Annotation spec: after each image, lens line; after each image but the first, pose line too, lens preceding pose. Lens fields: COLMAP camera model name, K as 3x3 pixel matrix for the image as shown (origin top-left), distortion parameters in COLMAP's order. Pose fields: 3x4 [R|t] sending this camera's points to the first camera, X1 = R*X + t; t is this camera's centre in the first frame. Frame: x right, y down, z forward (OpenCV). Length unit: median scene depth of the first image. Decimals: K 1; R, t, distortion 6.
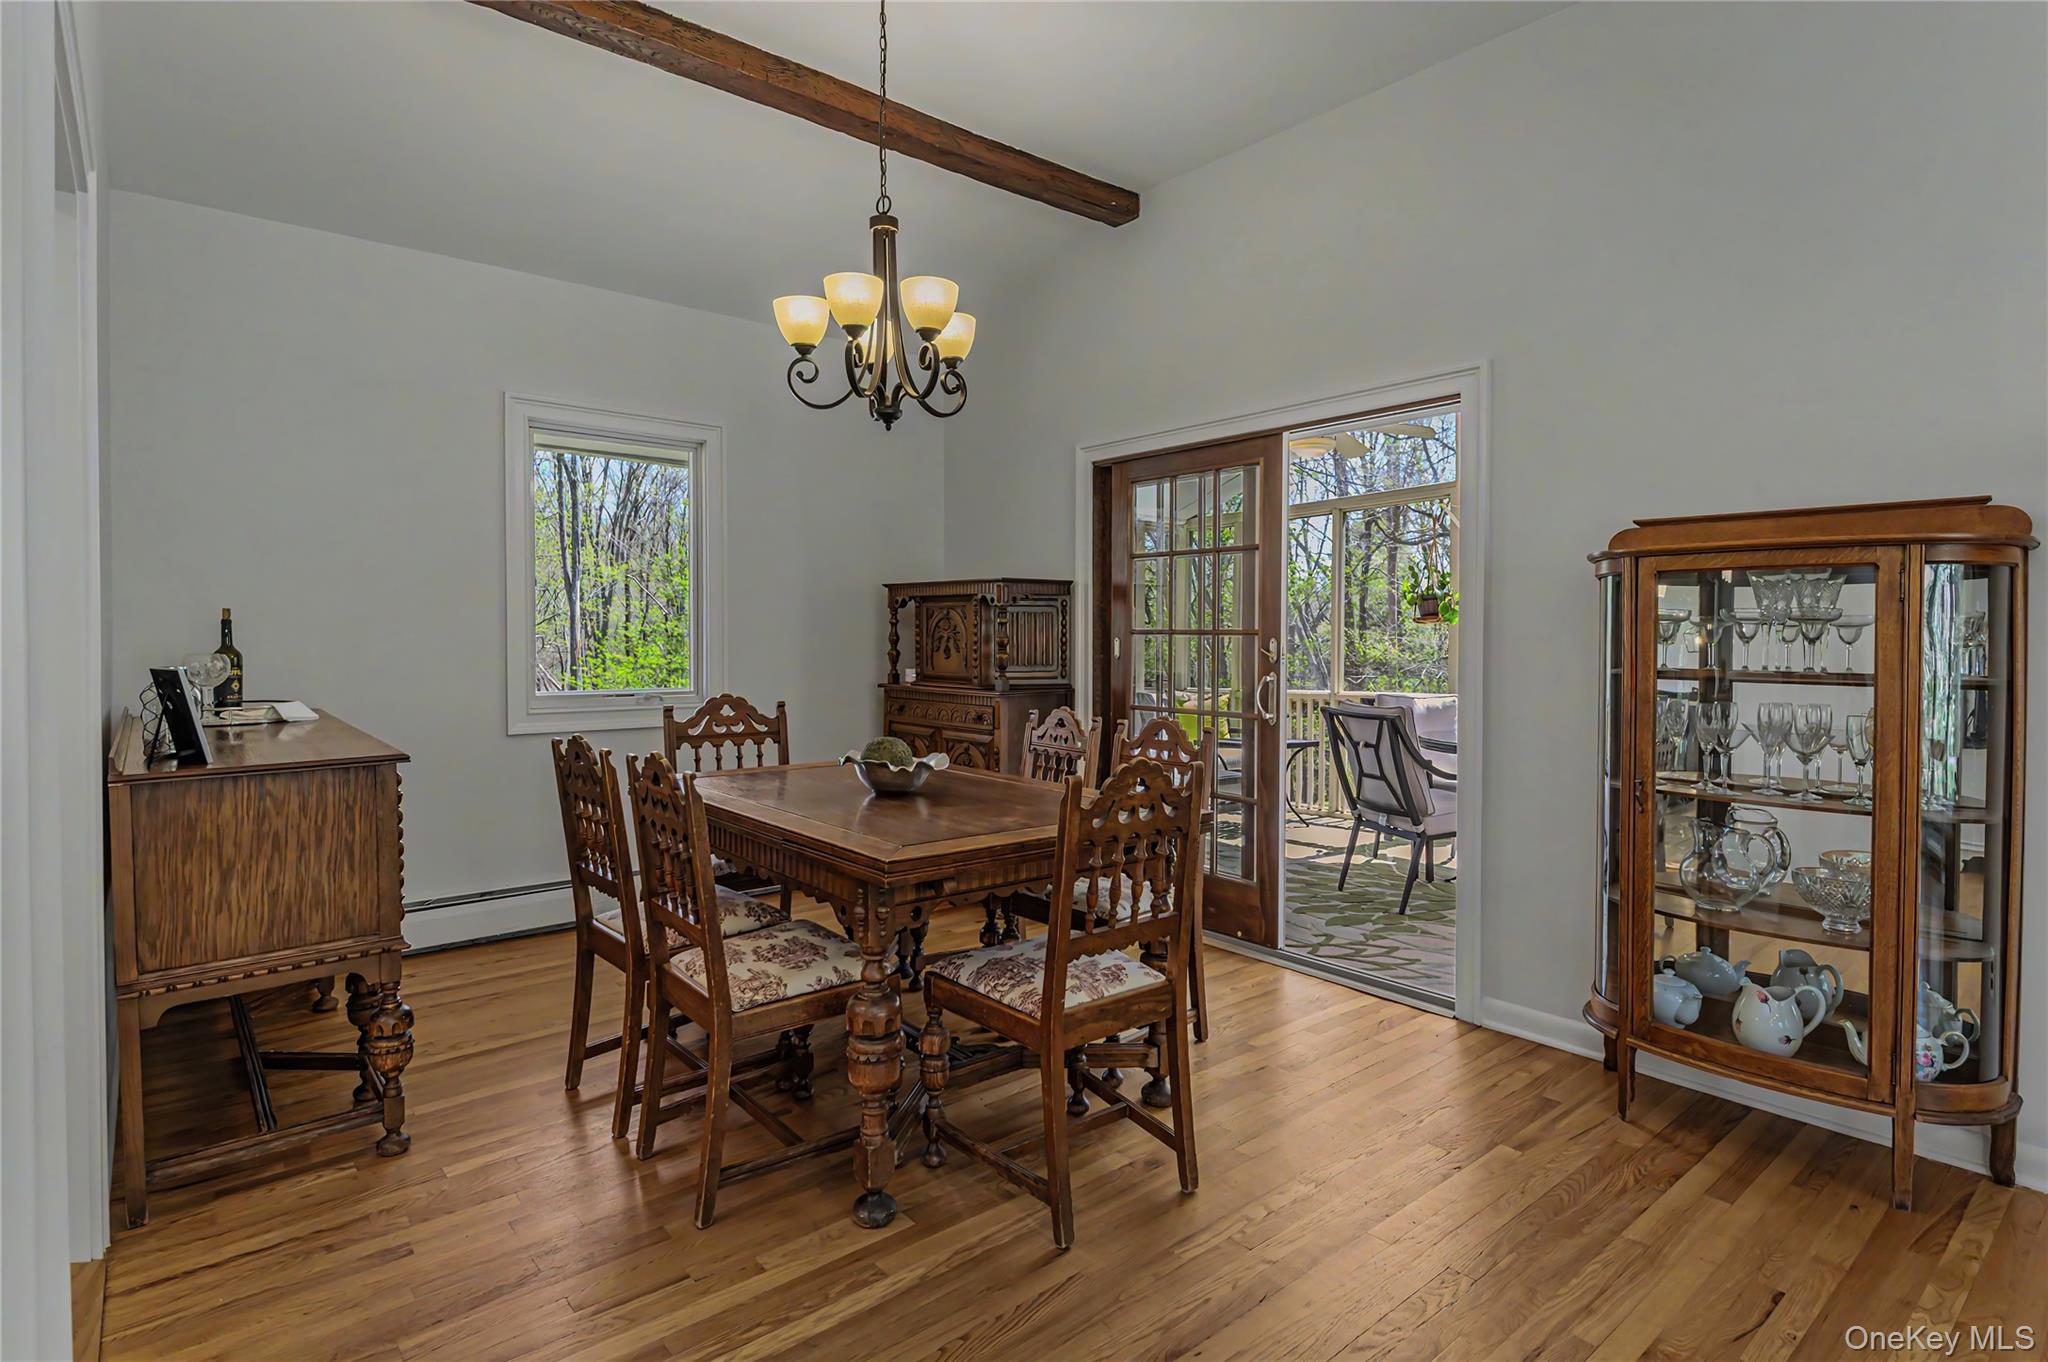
lens RADIAL K [[1034.8, 0, 1026.0], [0, 1034.8, 623.2], [0, 0, 1]] dist [0.013935, -0.004529]
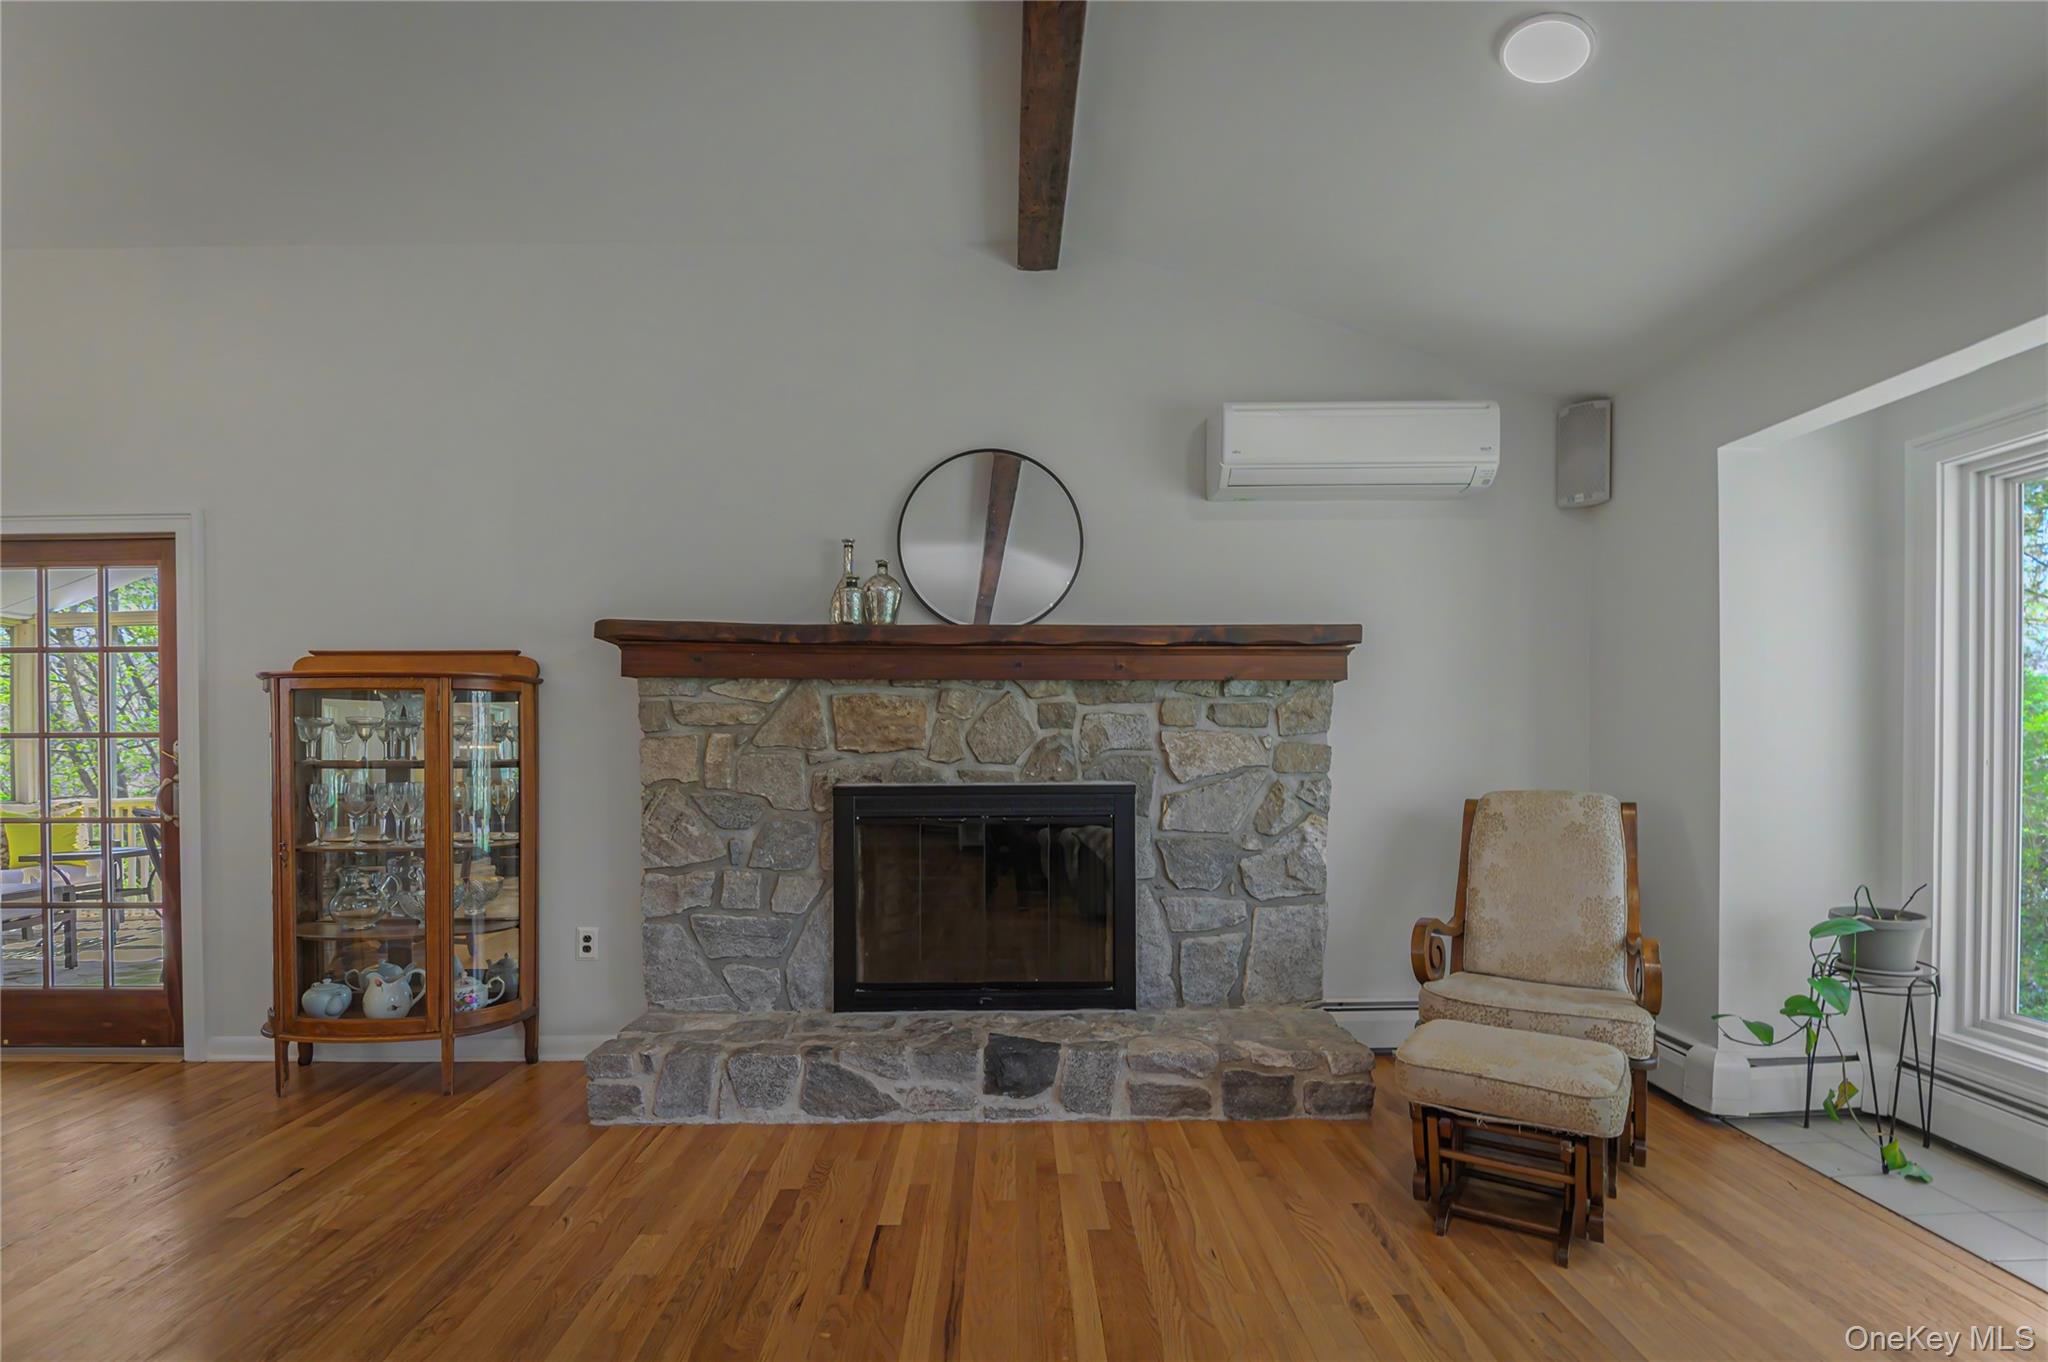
lens RADIAL K [[927.1, 0, 1050.2], [0, 927.1, 737.3], [0, 0, 1]] dist [-0.000290, -0.006503]
pose [[0.644137, -0.012934, 0.764801, 0.308732], [0.004527, 0.999904, 0.013096, 0.000654], [-0.764897, -0.004973, 0.644134, -0.525374]]
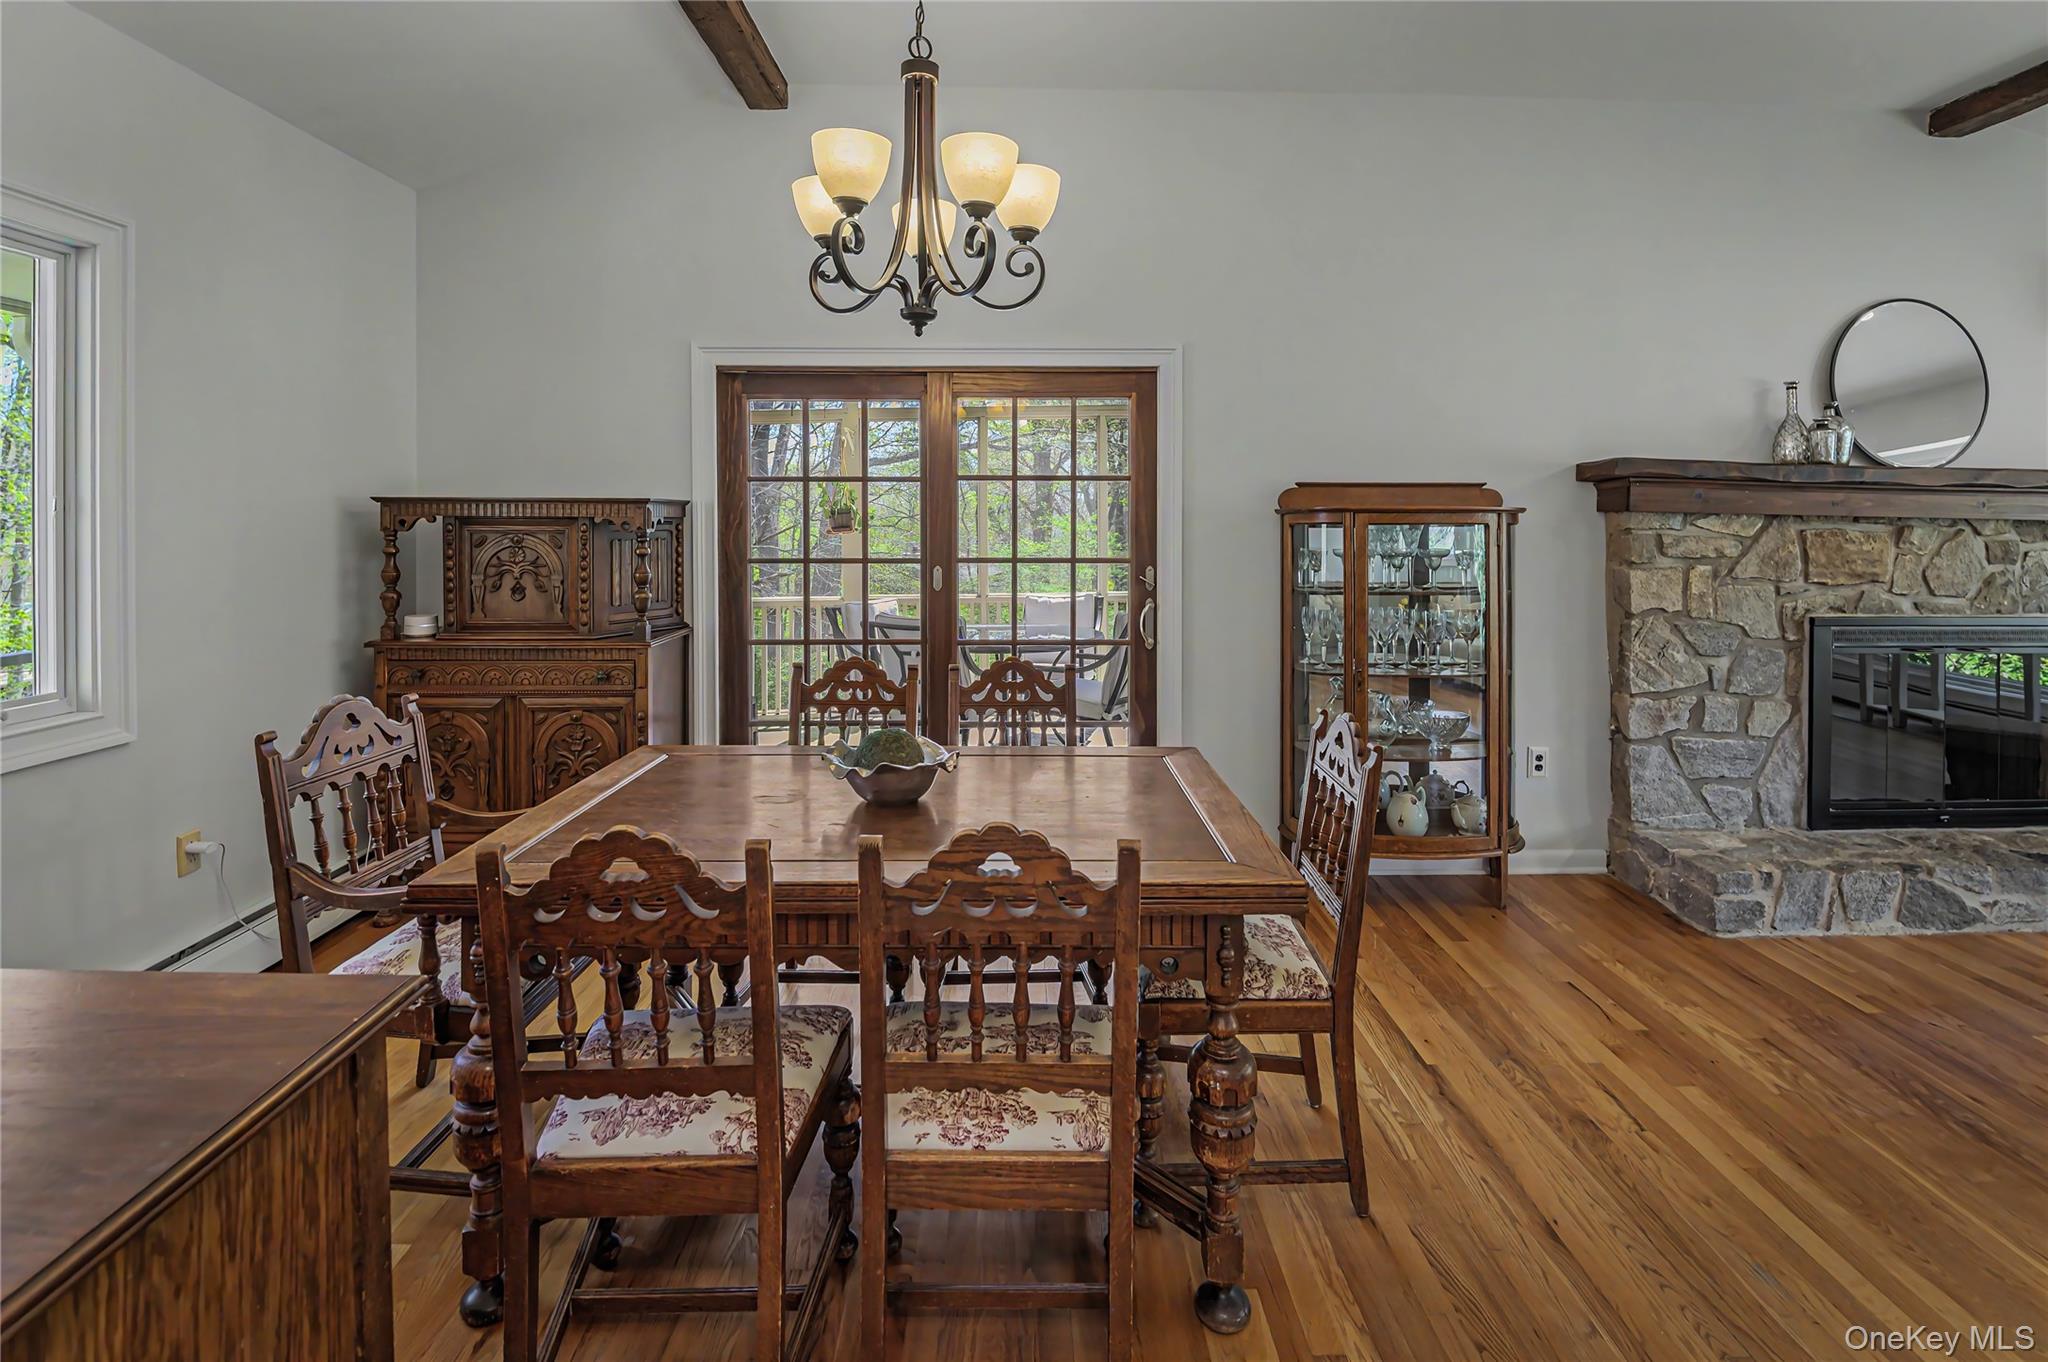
lens RADIAL K [[927.1, 0, 1027.0], [0, 927.1, 529.1], [0, 0, 1]] dist [-0.000290, -0.006503]
pose [[0.631816, 0.001285, 0.775117, -0.665972], [-0.006985, 0.999967, 0.004036, -0.041614], [-0.775087, -0.007964, 0.631804, 0.546907]]
